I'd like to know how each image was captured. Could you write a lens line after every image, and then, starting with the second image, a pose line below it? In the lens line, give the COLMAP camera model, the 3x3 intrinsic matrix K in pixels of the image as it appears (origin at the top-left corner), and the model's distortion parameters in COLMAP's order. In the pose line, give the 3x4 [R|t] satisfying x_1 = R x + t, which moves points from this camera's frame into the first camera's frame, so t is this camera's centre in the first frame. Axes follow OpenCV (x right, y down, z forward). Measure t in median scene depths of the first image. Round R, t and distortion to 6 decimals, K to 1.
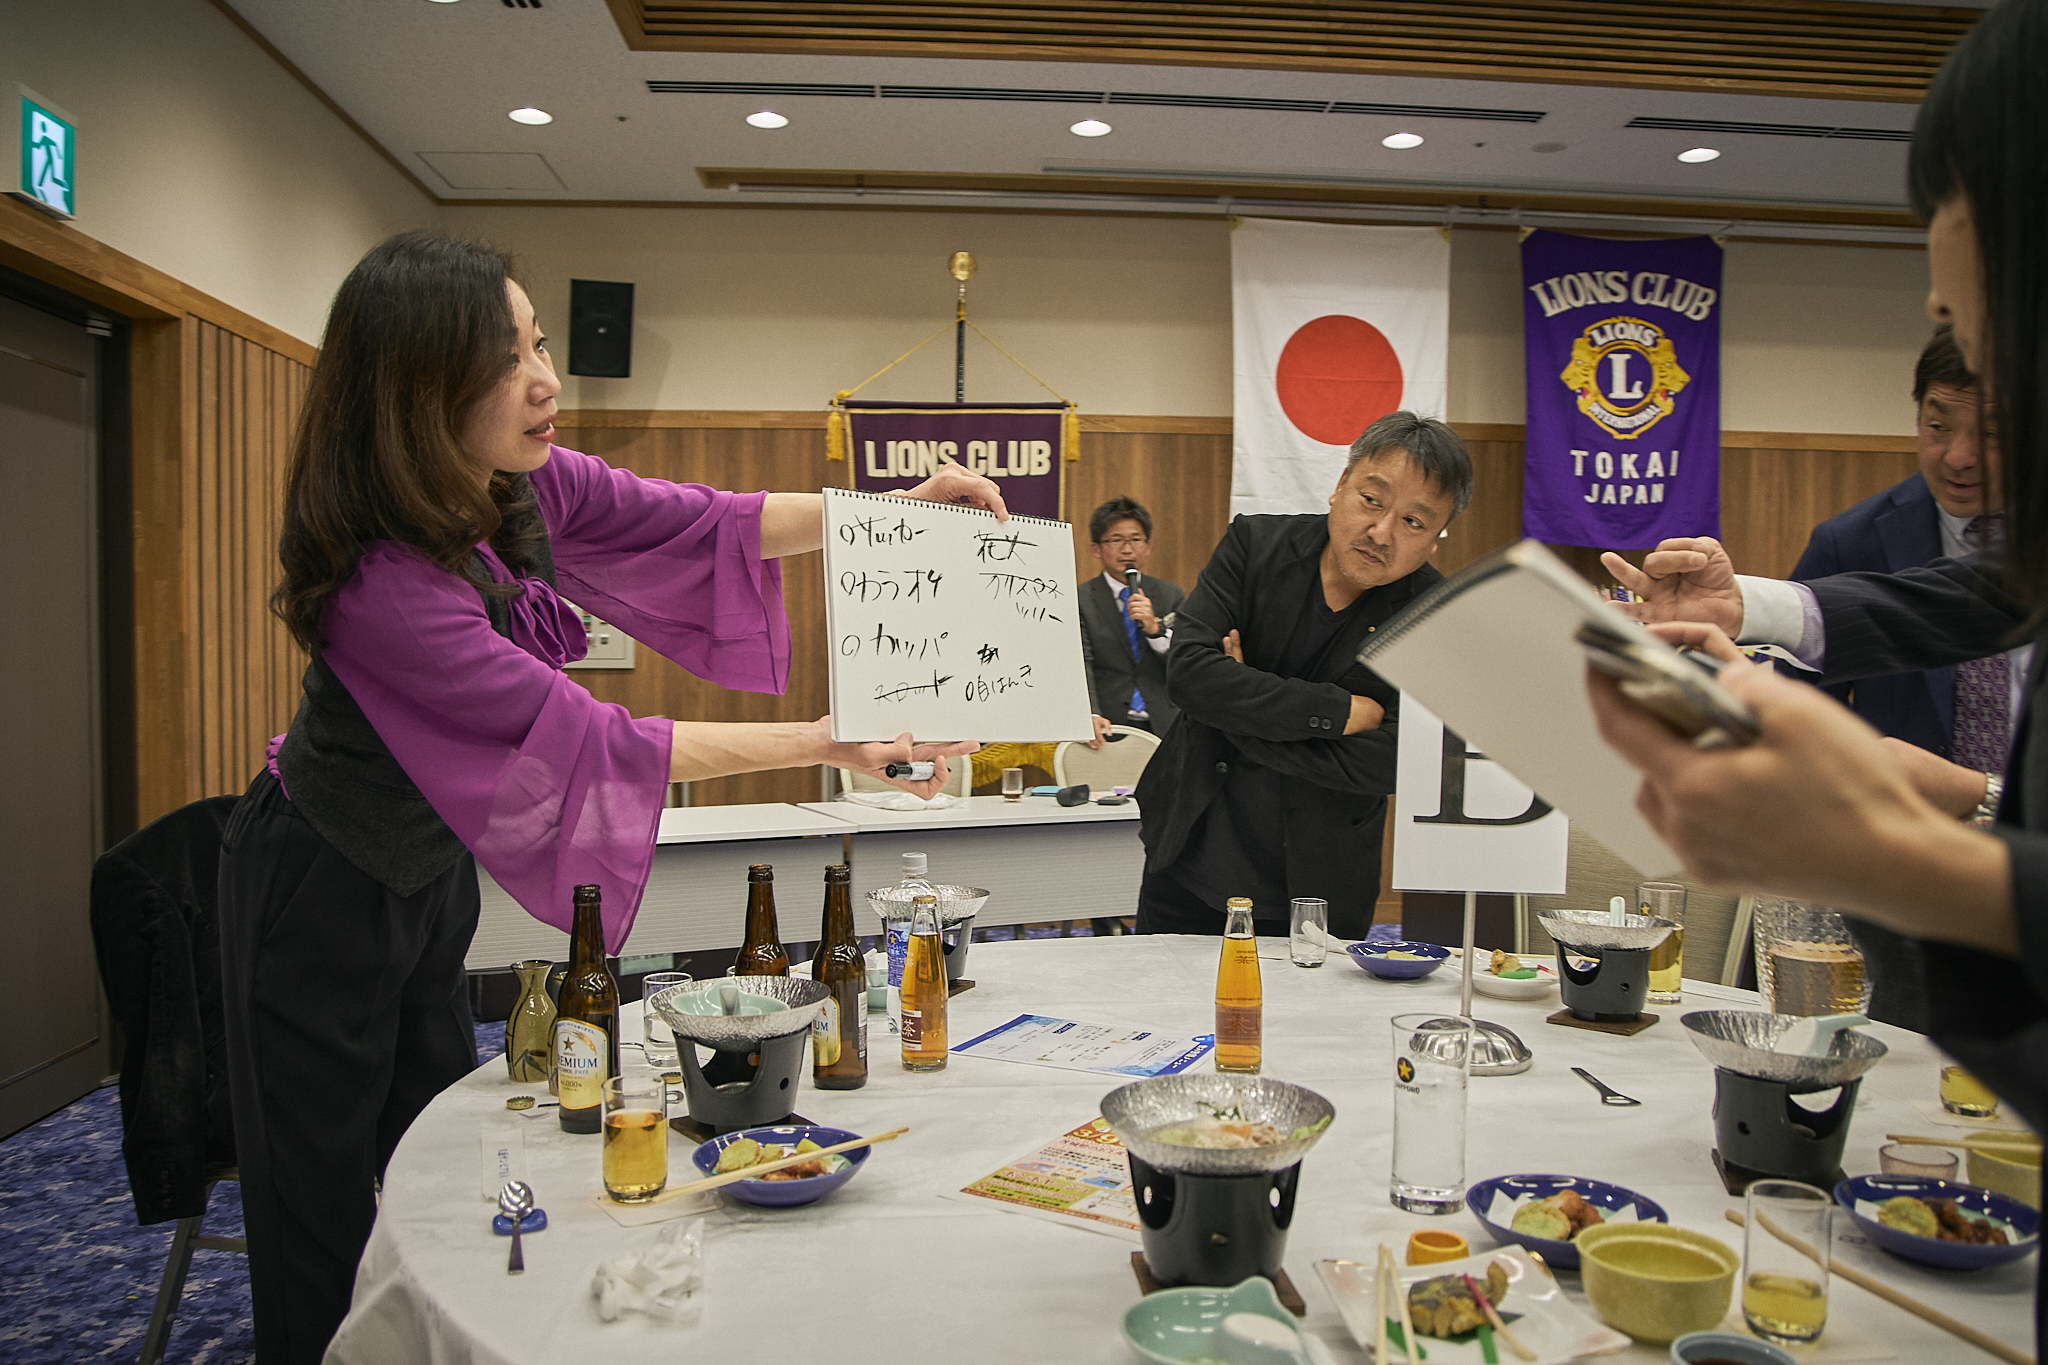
lens RADIAL K [[1493.5, 0, 1058.2], [0, 1493.5, 702.6], [0, 0, 1]] dist [-0.101009, 0.036372]
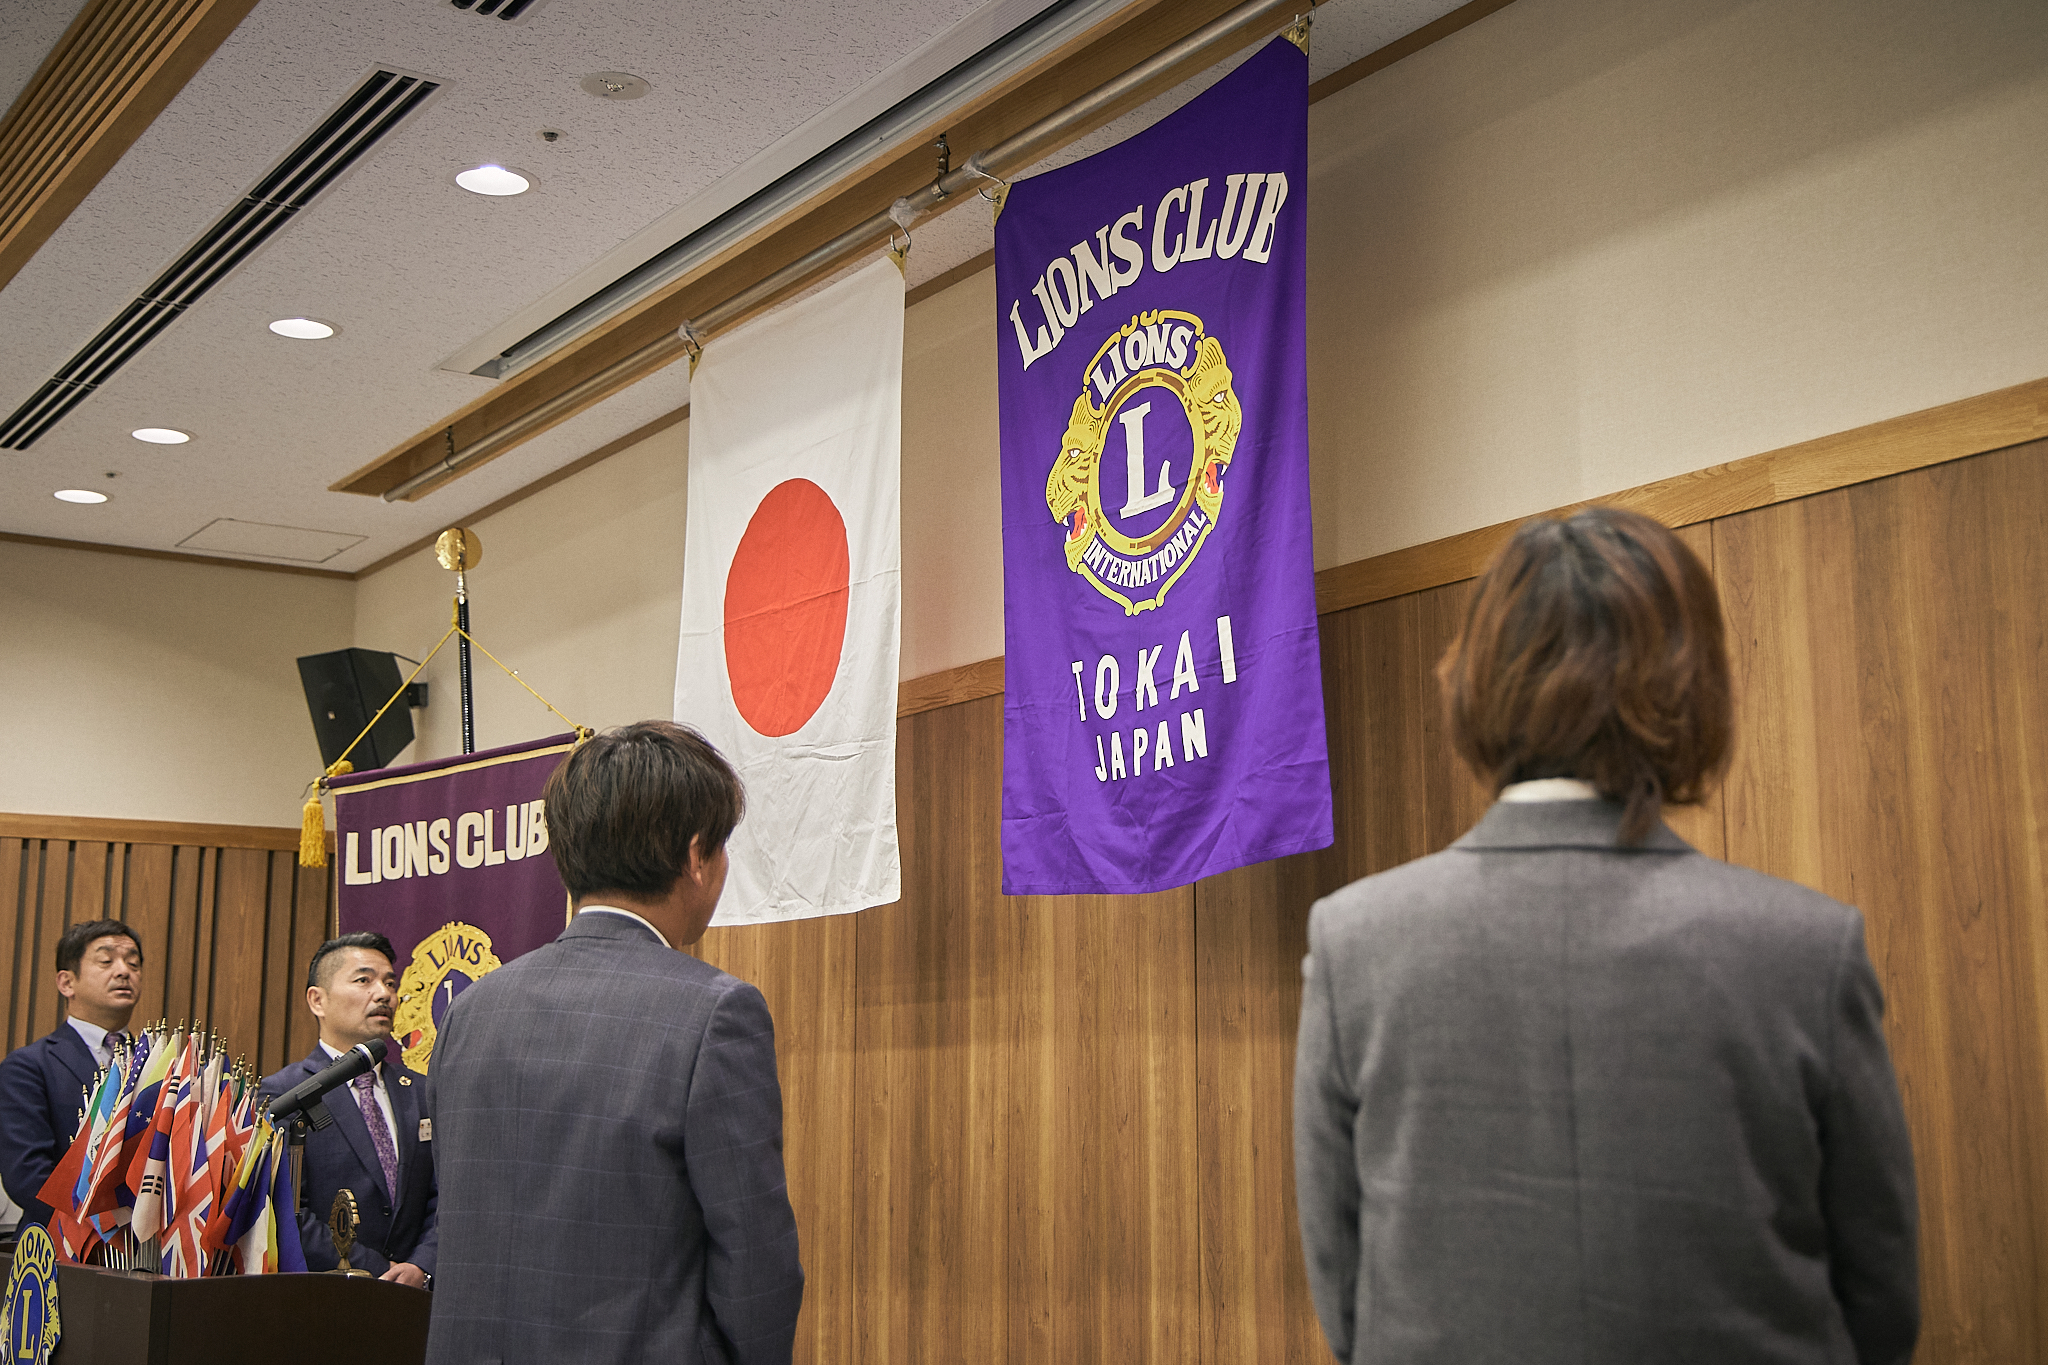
lens RADIAL K [[2554.0, 0, 1010.5], [0, 2554.0, 687.8], [0, 0, 1]] dist [0.104374, 0.000000]
pose [[0.488173, -0.147790, -0.860143, 0.959178], [-0.031903, 0.981877, -0.186813, -0.029675], [0.872164, 0.118638, 0.474611, 0.644534]]
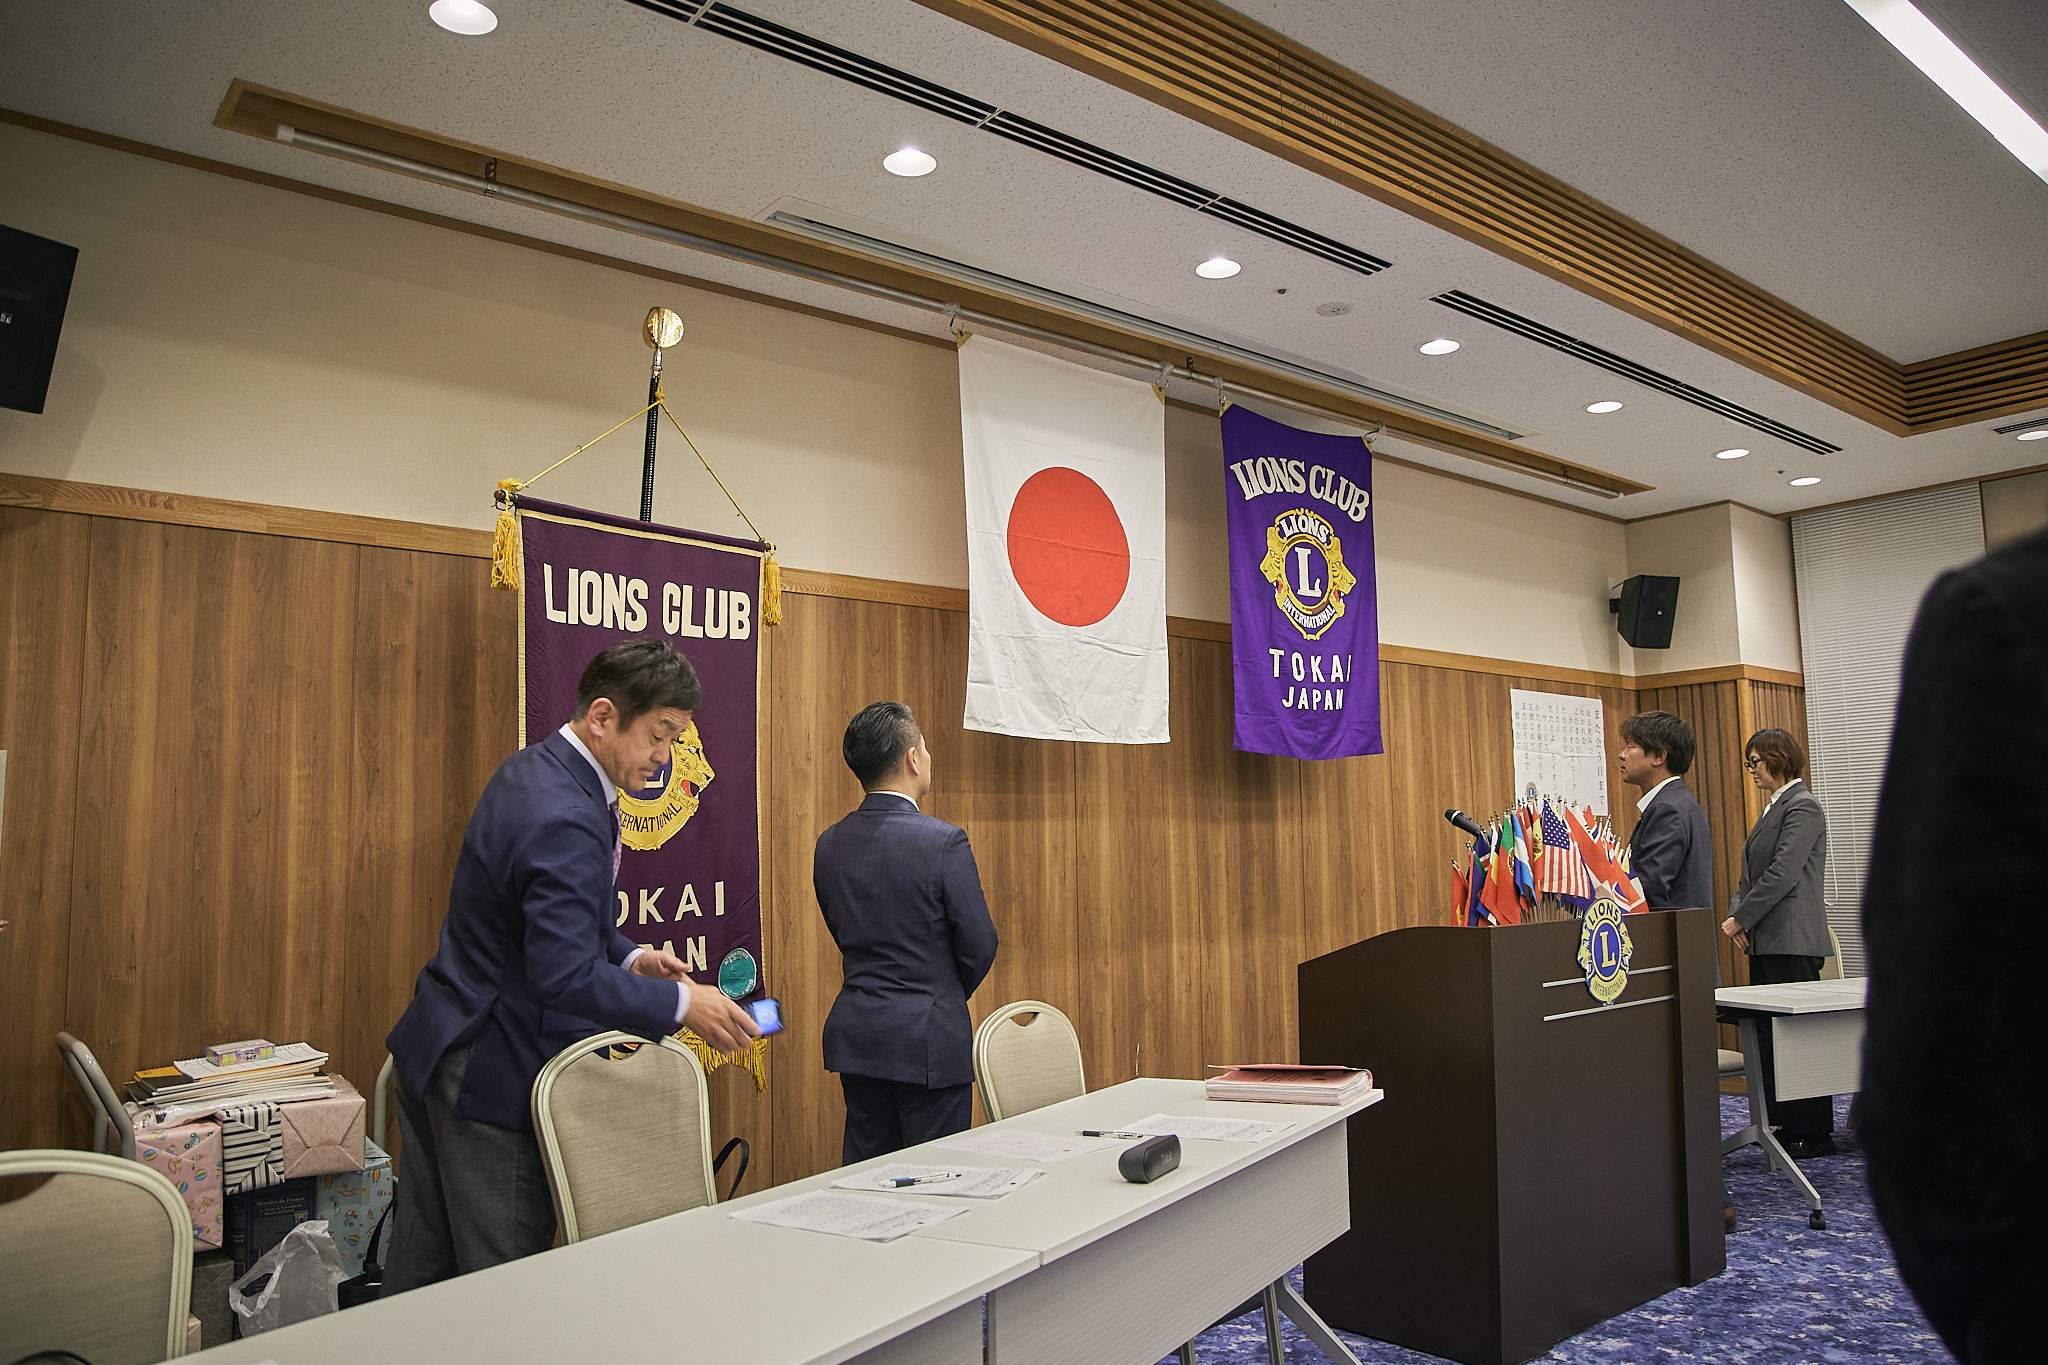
lens RADIAL K [[1484.5, 0, 1041.9], [0, 1484.5, 696.3], [0, 0, 1]] dist [-0.094863, 0.058672]
pose [[0.813332, 0.042538, 0.580243, -0.287629], [0.048123, 0.988987, -0.139957, -0.022884], [-0.579806, 0.141755, 0.802328, 0.359686]]
